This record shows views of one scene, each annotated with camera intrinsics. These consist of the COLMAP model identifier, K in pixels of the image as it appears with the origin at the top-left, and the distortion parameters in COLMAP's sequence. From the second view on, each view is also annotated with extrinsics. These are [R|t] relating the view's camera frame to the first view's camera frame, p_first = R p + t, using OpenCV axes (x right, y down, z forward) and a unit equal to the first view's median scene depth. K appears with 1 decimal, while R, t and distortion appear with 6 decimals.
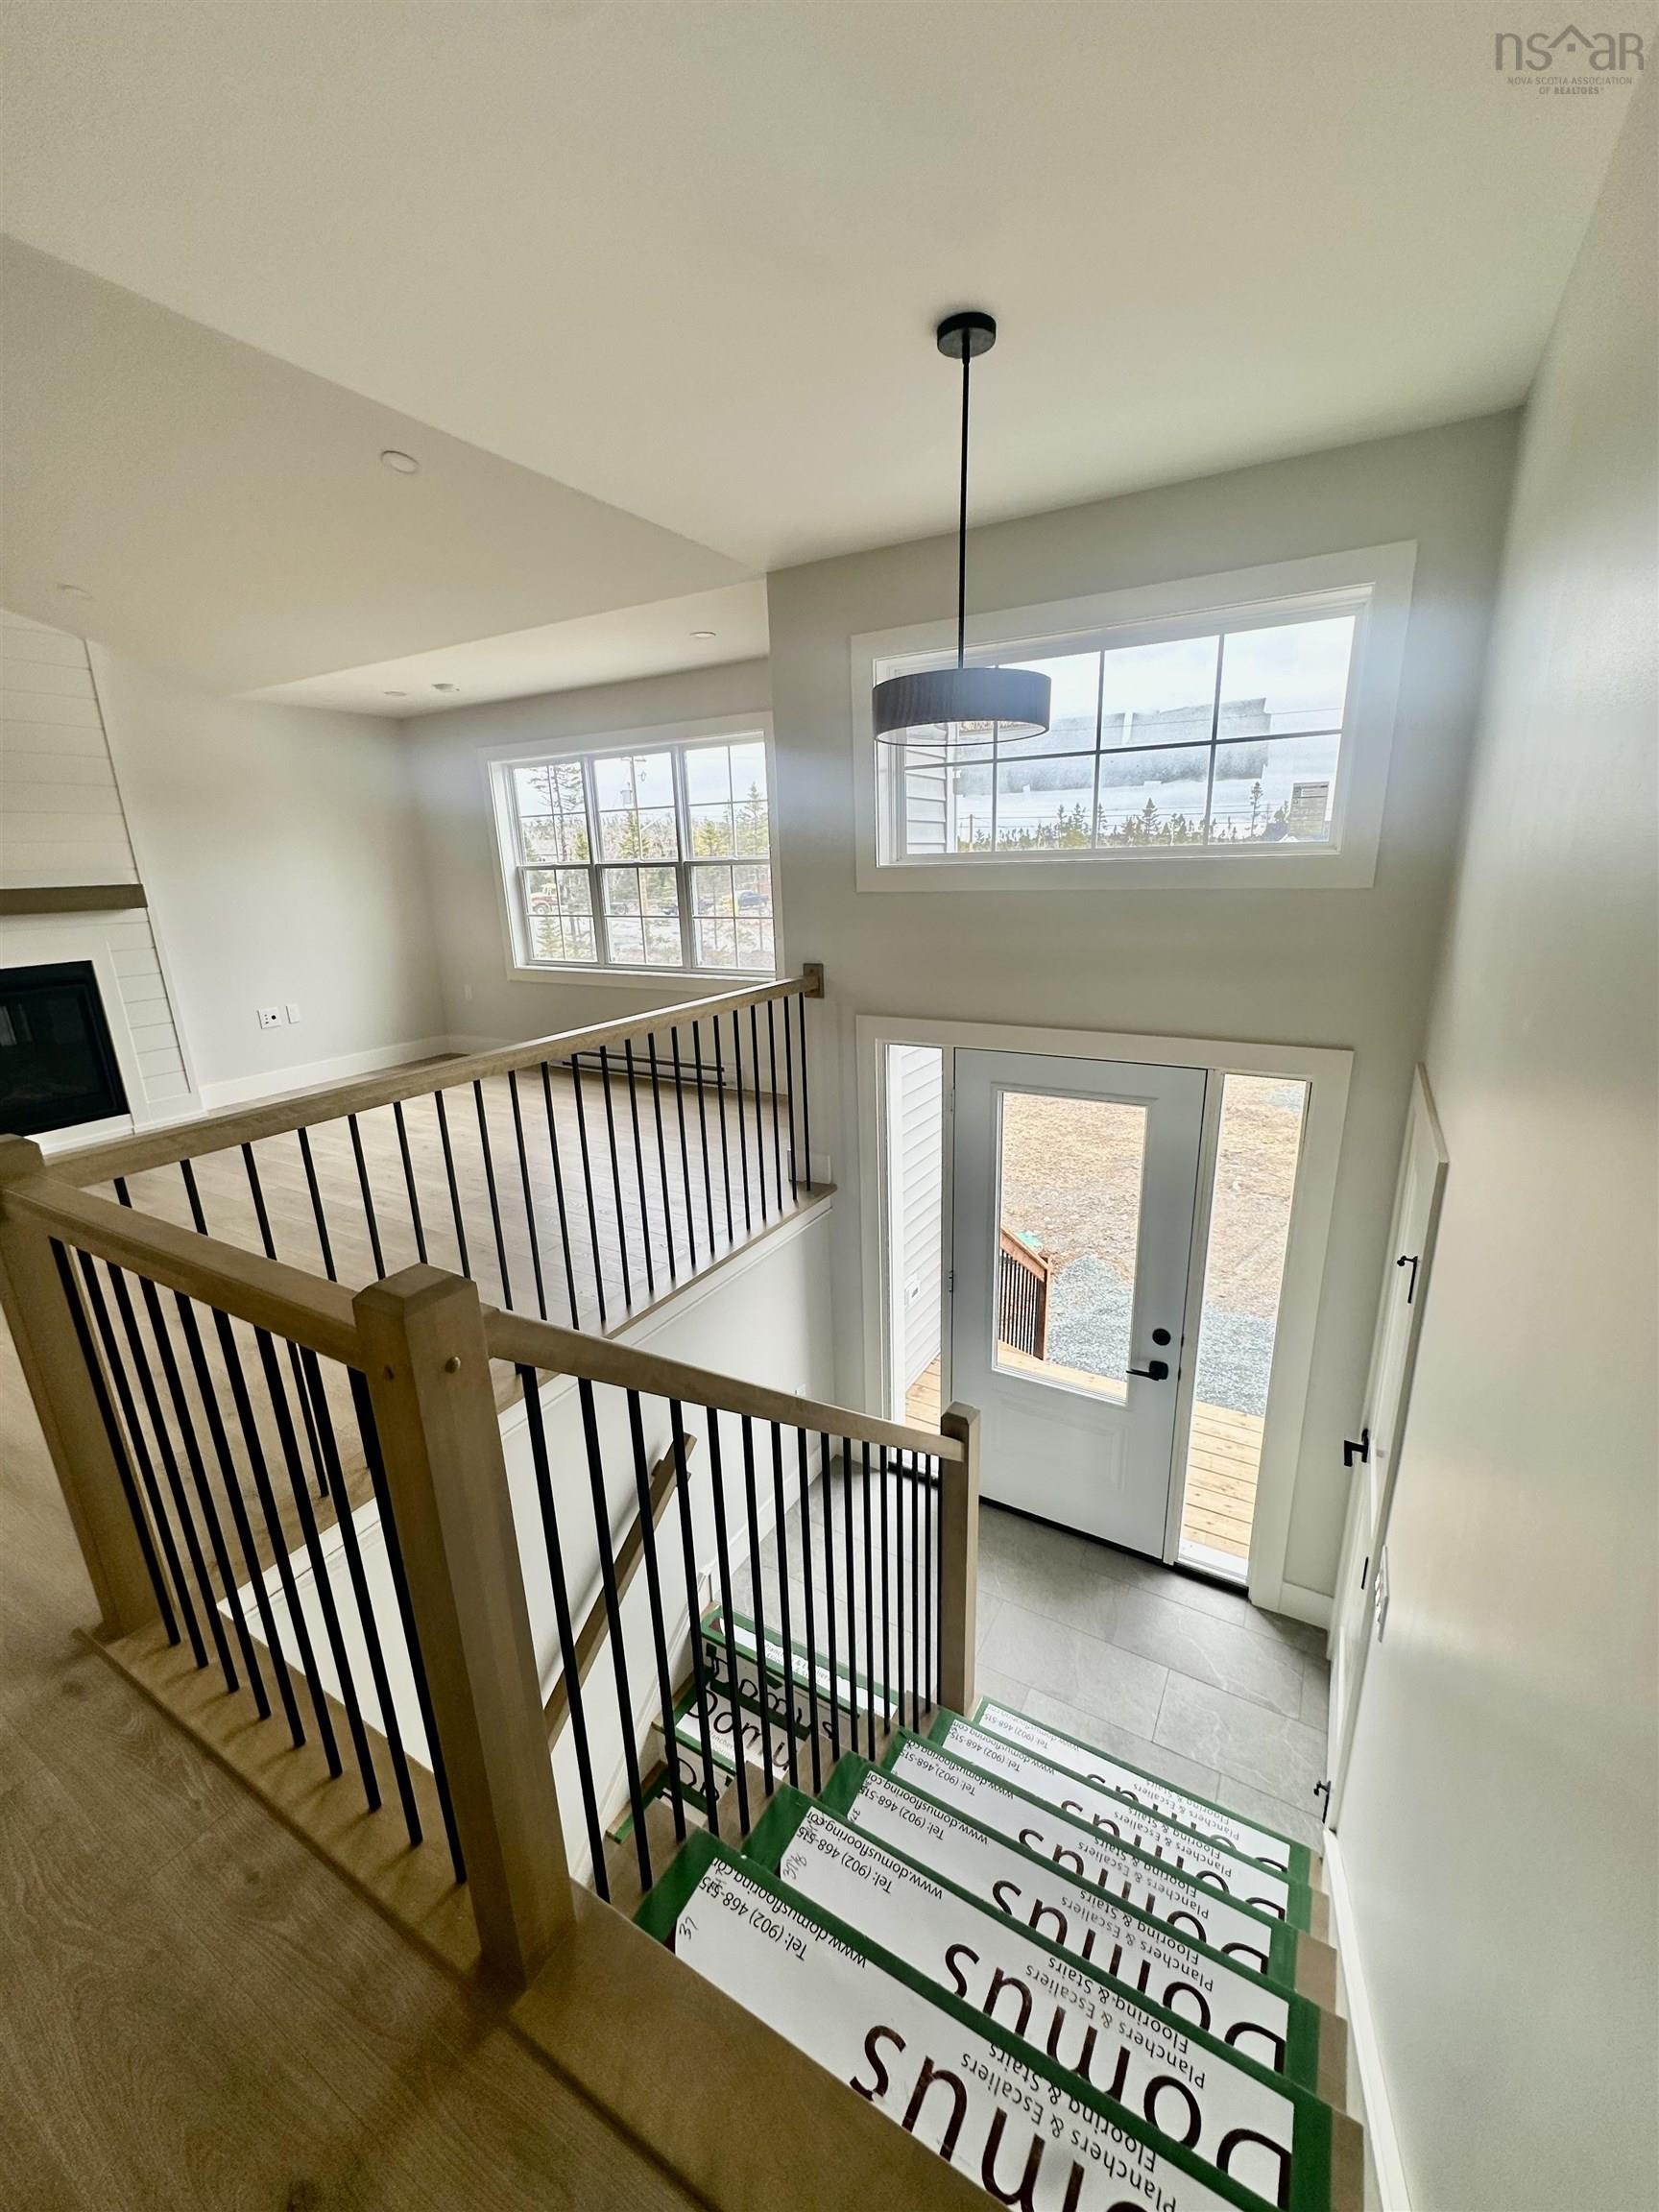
lens RADIAL K [[886.7, 0, 832.6], [0, 886.7, 1105.1], [0, 0, 1]] dist [0.001751, 0.000060]
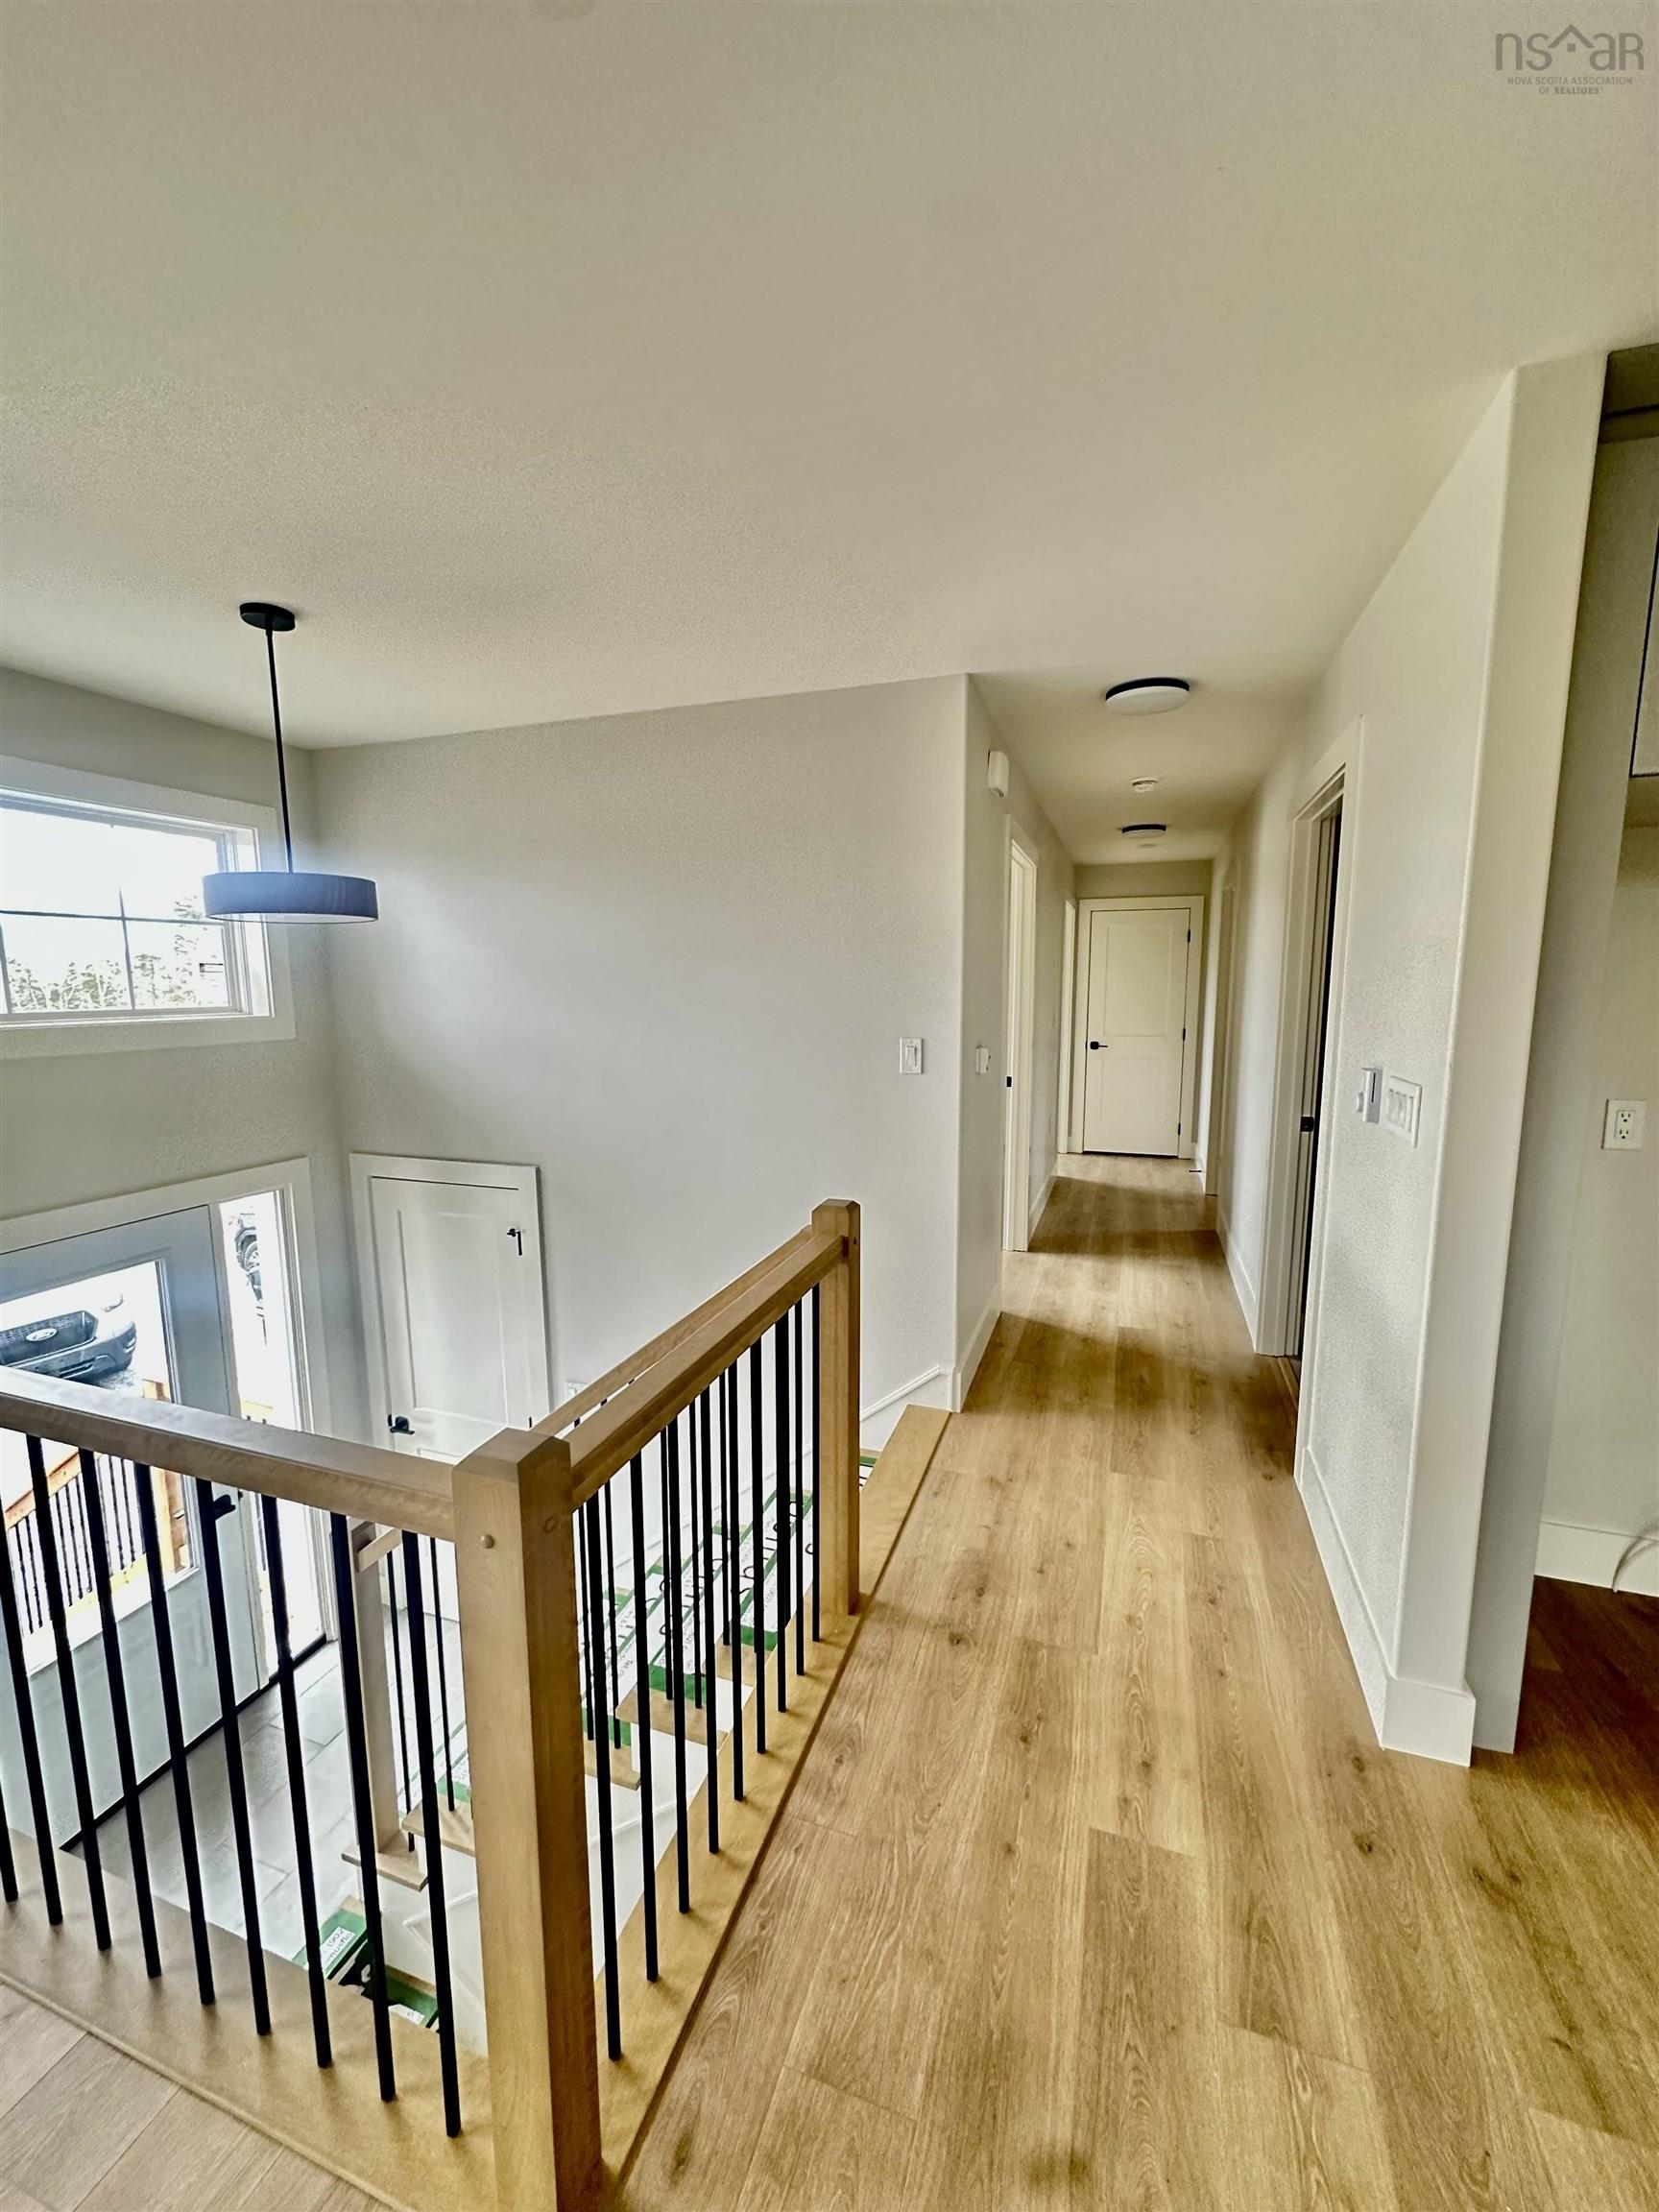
lens RADIAL K [[886.7, 0, 828.8], [0, 886.7, 1107.0], [0, 0, 1]] dist [0.001751, 0.000060]
pose [[-0.192527, -0.109212, 0.975196, -1.873148], [0.275038, 0.947949, 0.160459, -0.280934], [-0.941959, 0.299109, -0.152468, 0.941051]]
